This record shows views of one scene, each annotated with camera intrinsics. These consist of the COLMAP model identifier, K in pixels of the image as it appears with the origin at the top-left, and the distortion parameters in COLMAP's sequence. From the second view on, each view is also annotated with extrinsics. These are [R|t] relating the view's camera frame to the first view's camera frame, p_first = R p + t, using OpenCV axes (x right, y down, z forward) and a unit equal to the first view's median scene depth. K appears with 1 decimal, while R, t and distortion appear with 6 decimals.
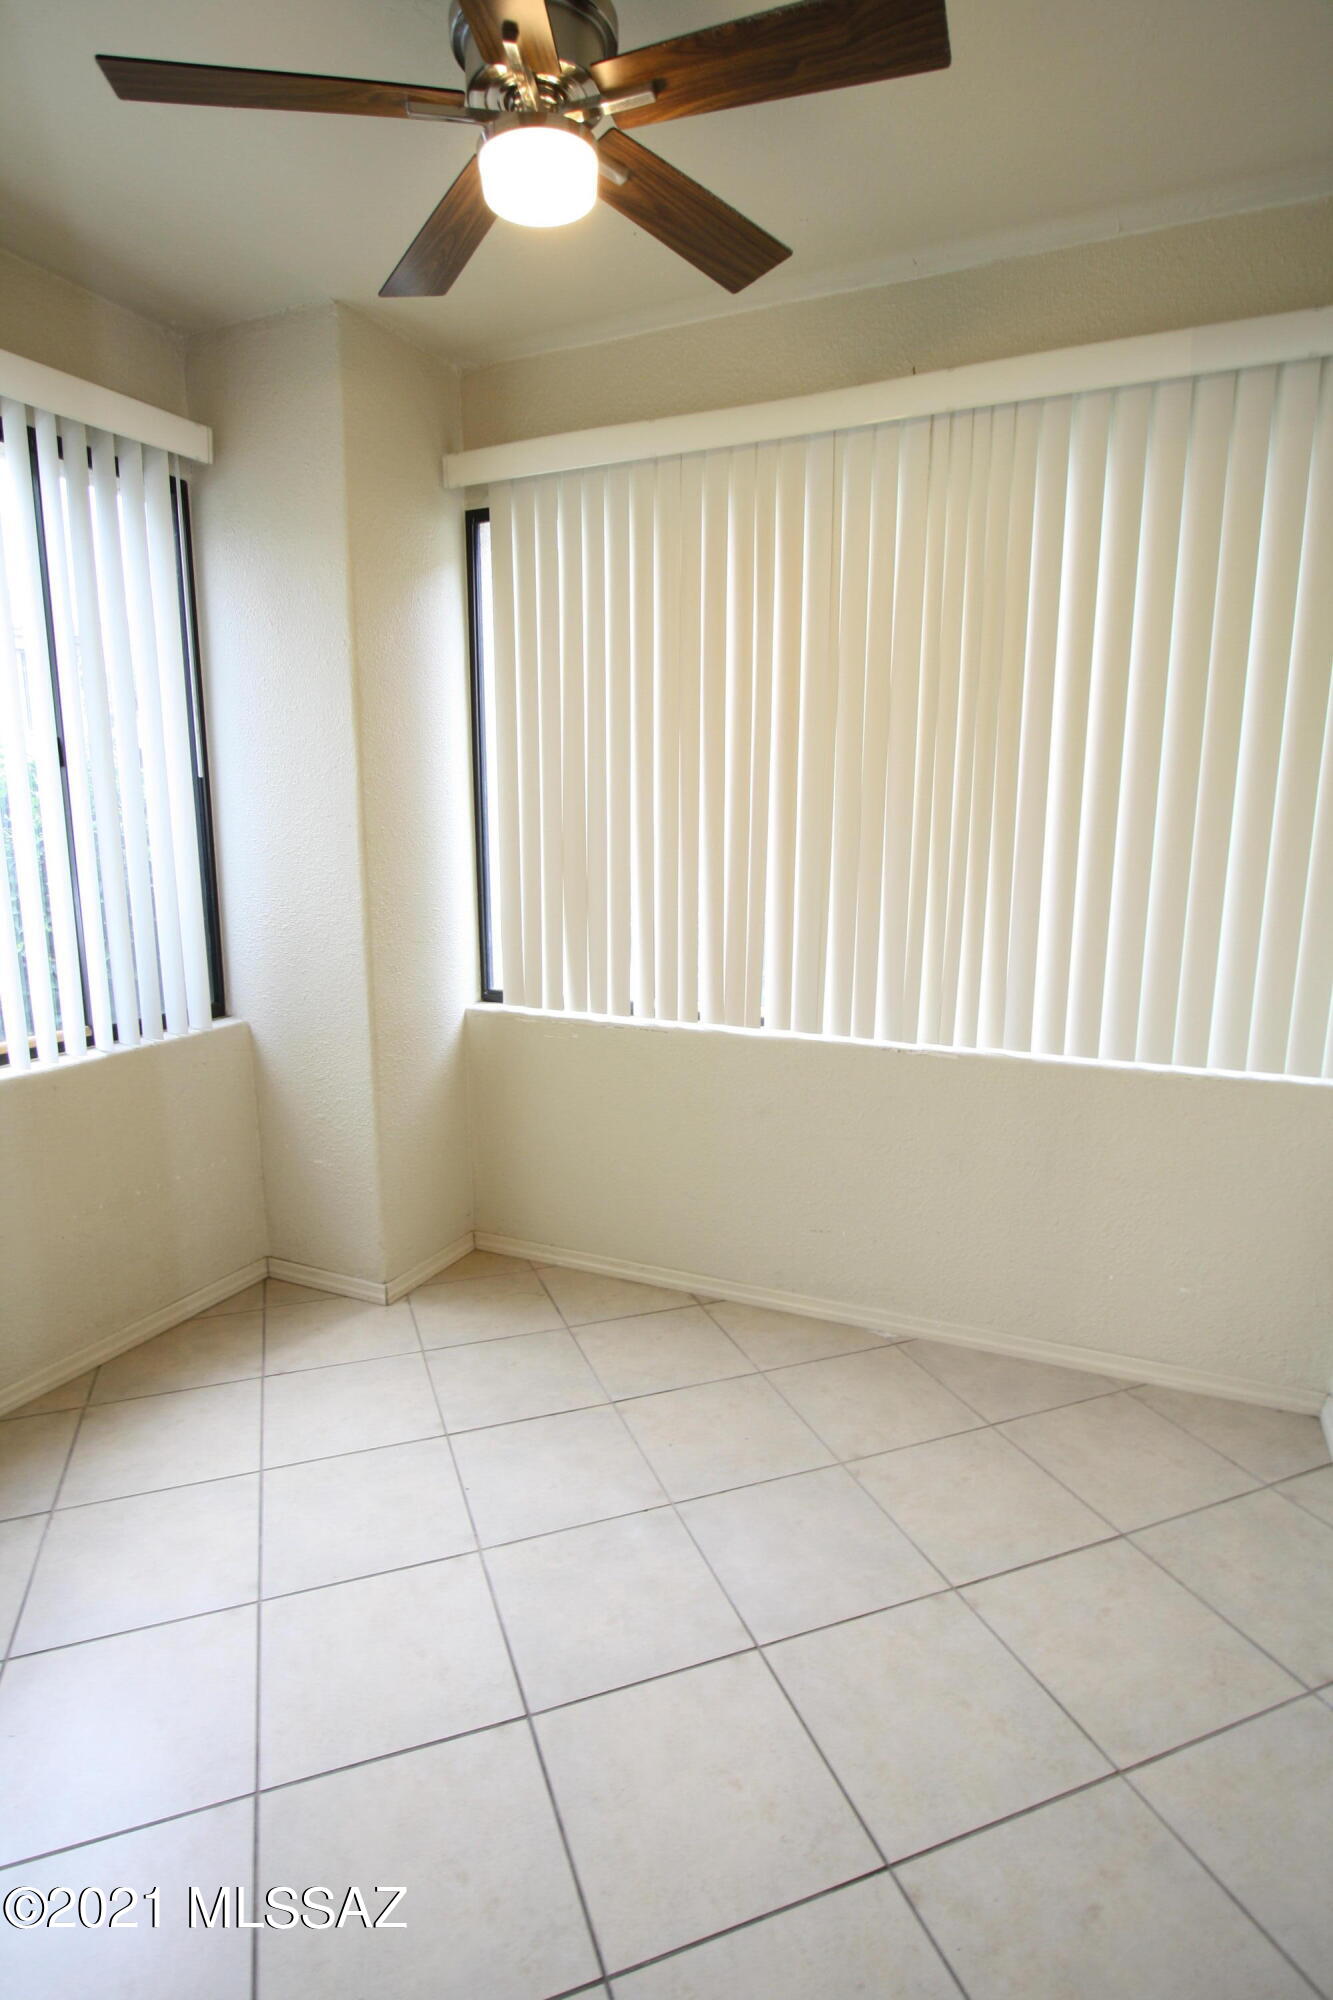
lens RADIAL K [[1033.4, 0, 657.6], [0, 1033.4, 1011.3], [0, 0, 1]] dist [-0.001907, 0.000059]
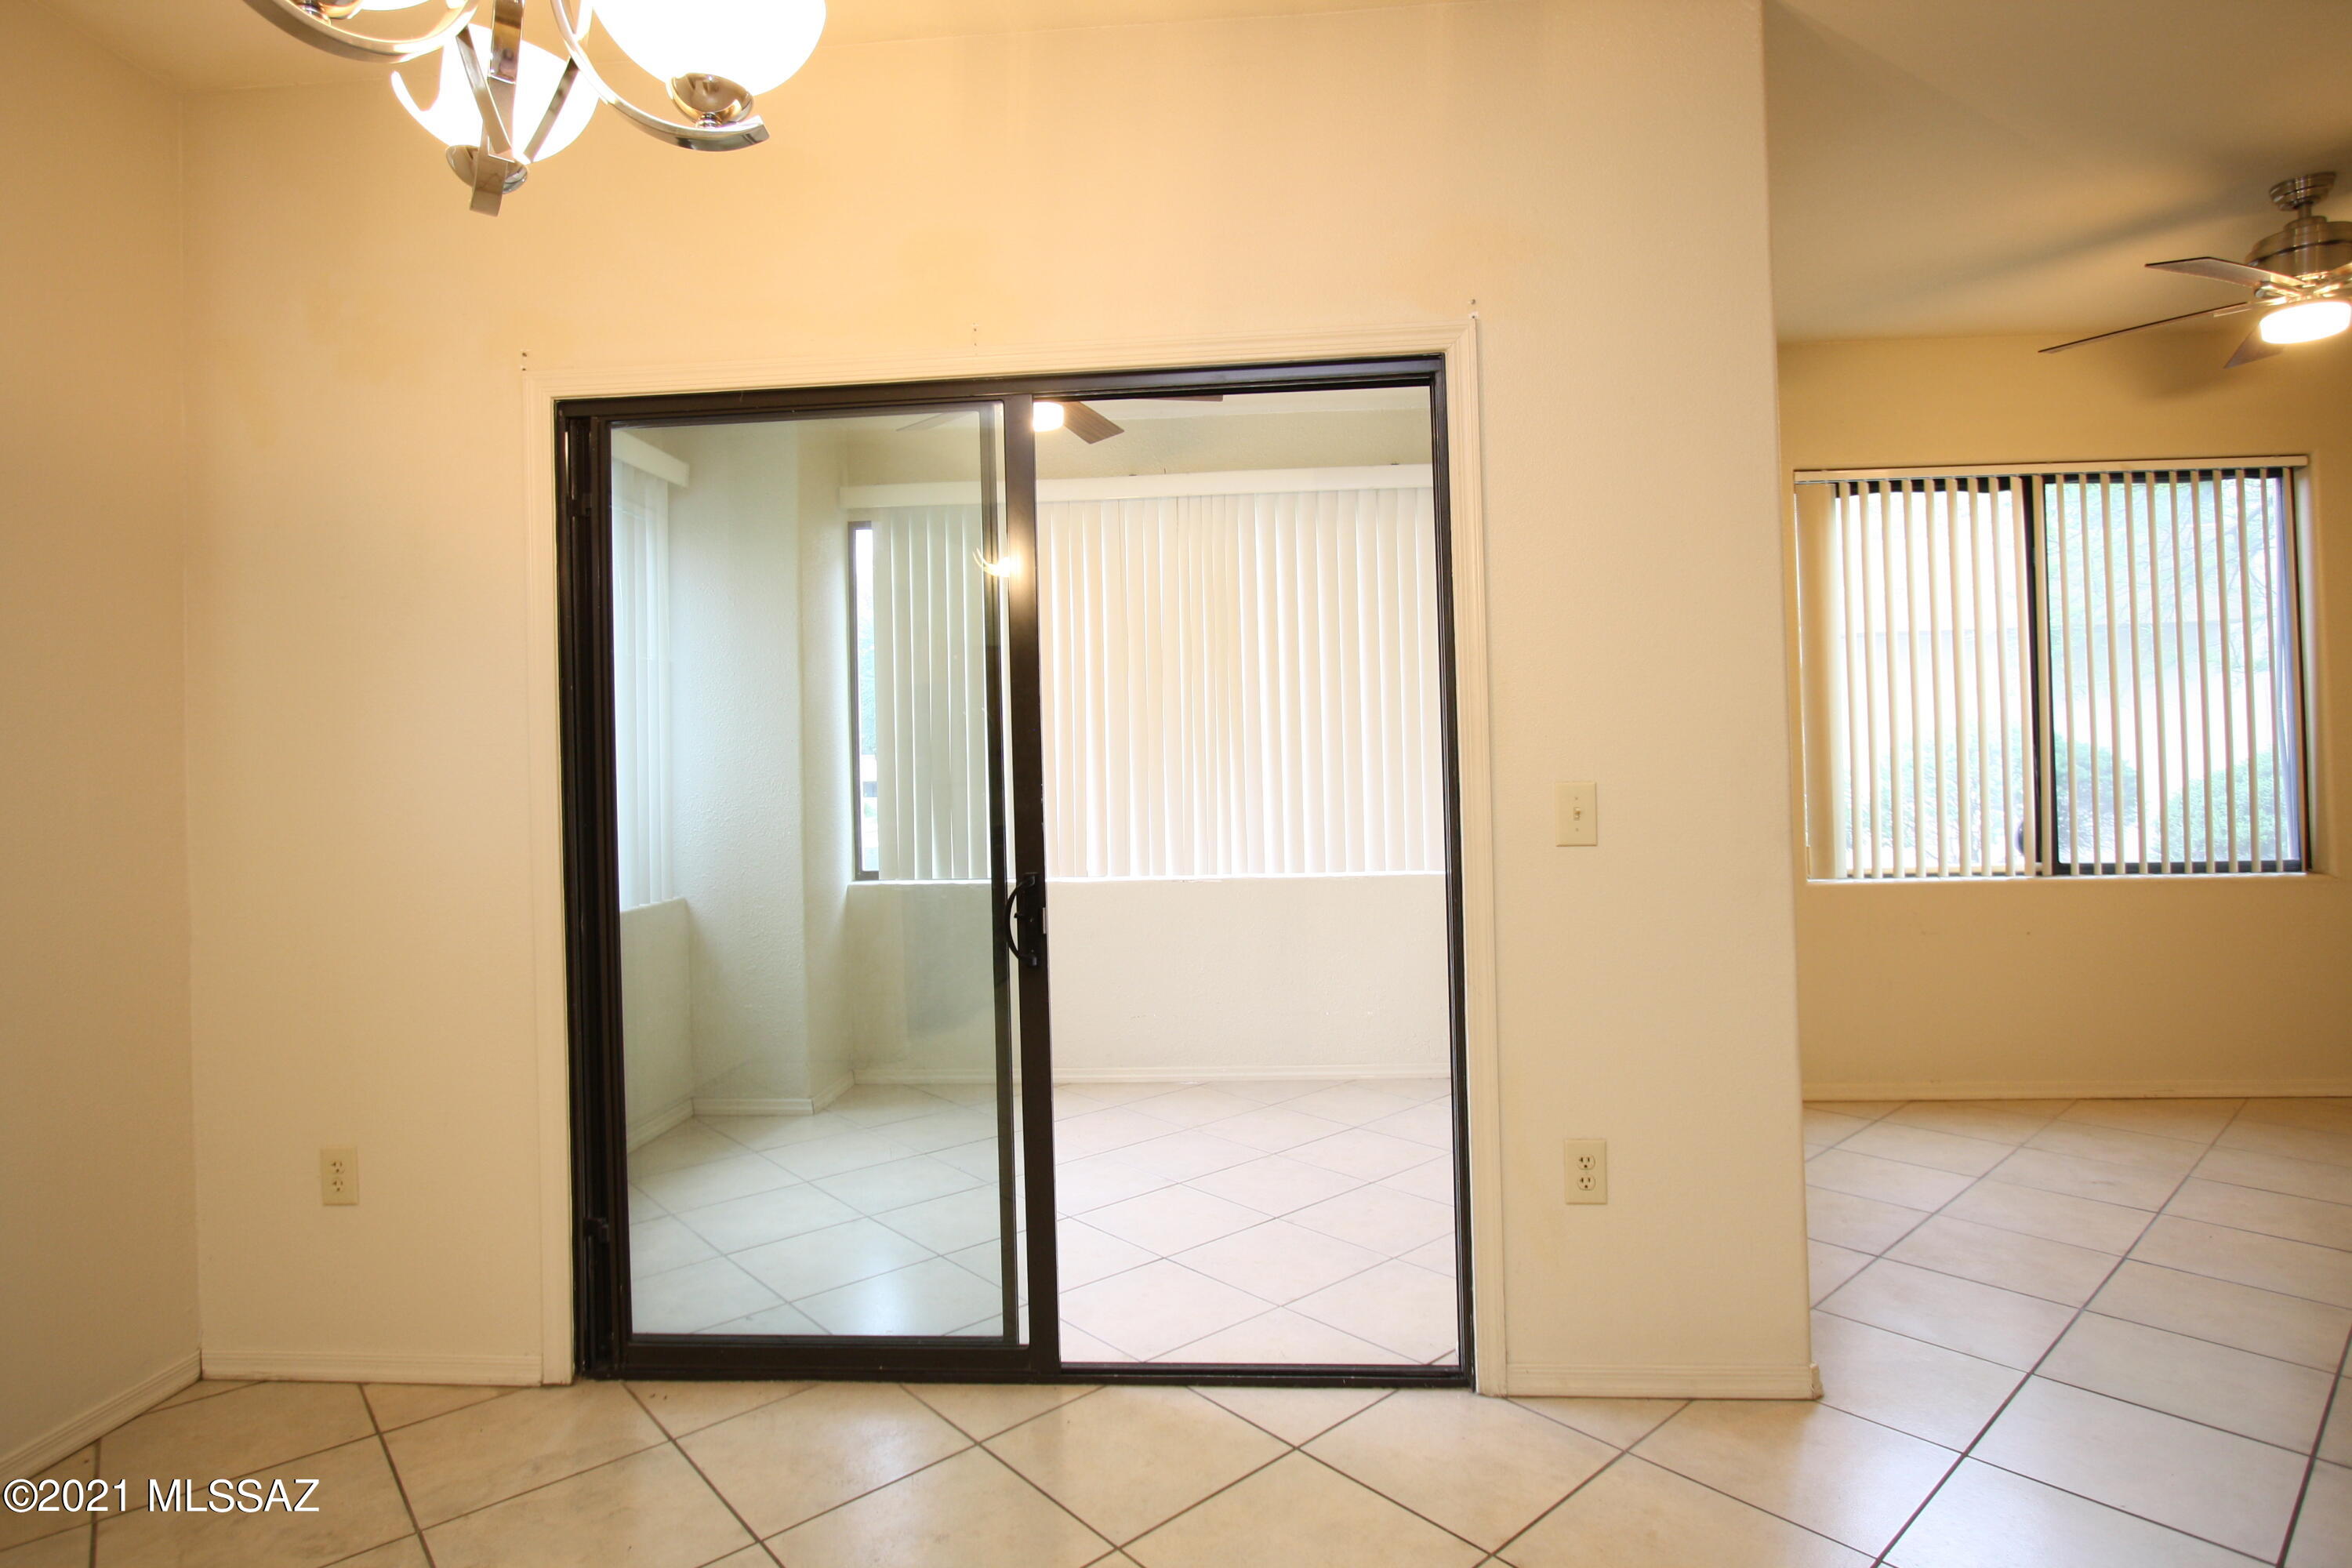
lens RADIAL K [[1215.3, 0, 1158.2], [0, 1215.3, 757.9], [0, 0, 1]] dist [-0.001907, 0.000059]
pose [[0.940159, -0.017888, 0.340266, -0.403569], [0.088672, 0.977057, -0.193640, 0.203608], [-0.328996, 0.212224, 0.920175, -0.660864]]
